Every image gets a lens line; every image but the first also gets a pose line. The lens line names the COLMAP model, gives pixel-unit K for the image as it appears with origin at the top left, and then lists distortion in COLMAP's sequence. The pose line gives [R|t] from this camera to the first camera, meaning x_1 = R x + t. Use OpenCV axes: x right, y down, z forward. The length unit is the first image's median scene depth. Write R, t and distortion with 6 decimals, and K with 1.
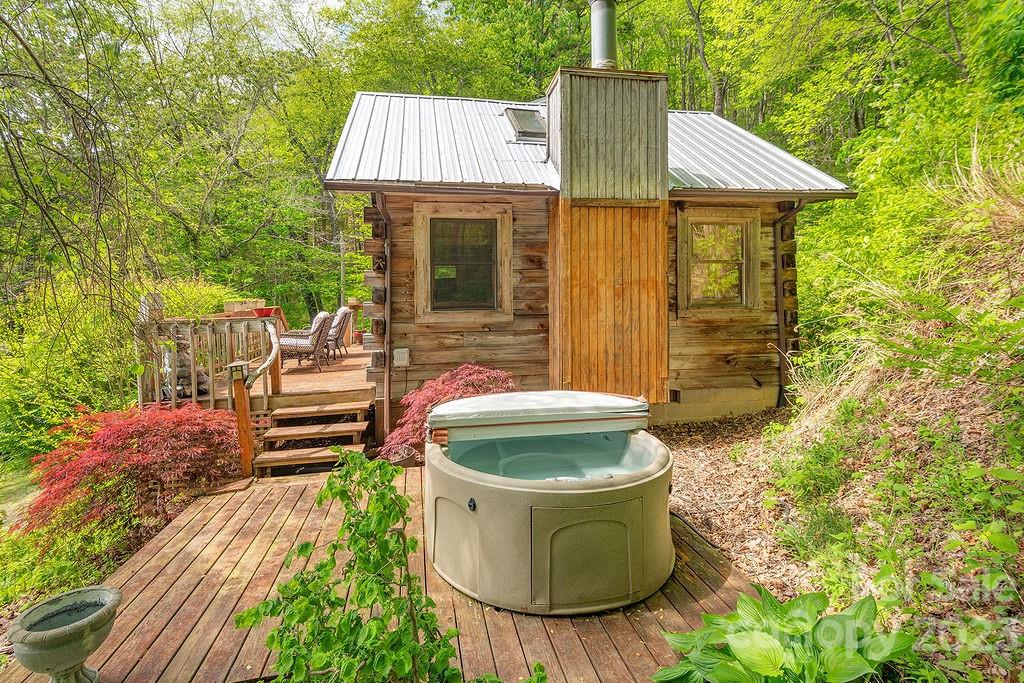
lens RADIAL K [[482.8, 0, 515.0], [0, 482.8, 305.8], [0, 0, 1]] dist [0.015399, -0.009588]
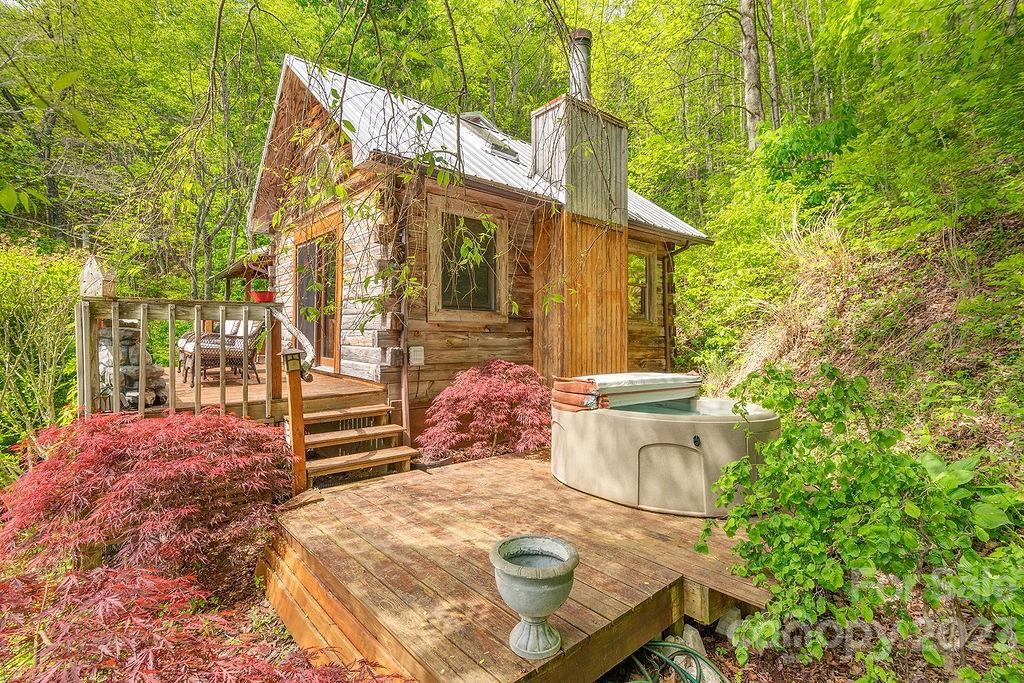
lens RADIAL K [[482.8, 0, 517.8], [0, 482.8, 345.4], [0, 0, 1]] dist [0.015399, -0.009588]
pose [[0.864012, 0.012413, 0.503318, -0.532075], [-0.009146, 0.999918, -0.008960, 0.092159], [-0.503388, 0.003138, 0.864055, 0.089766]]
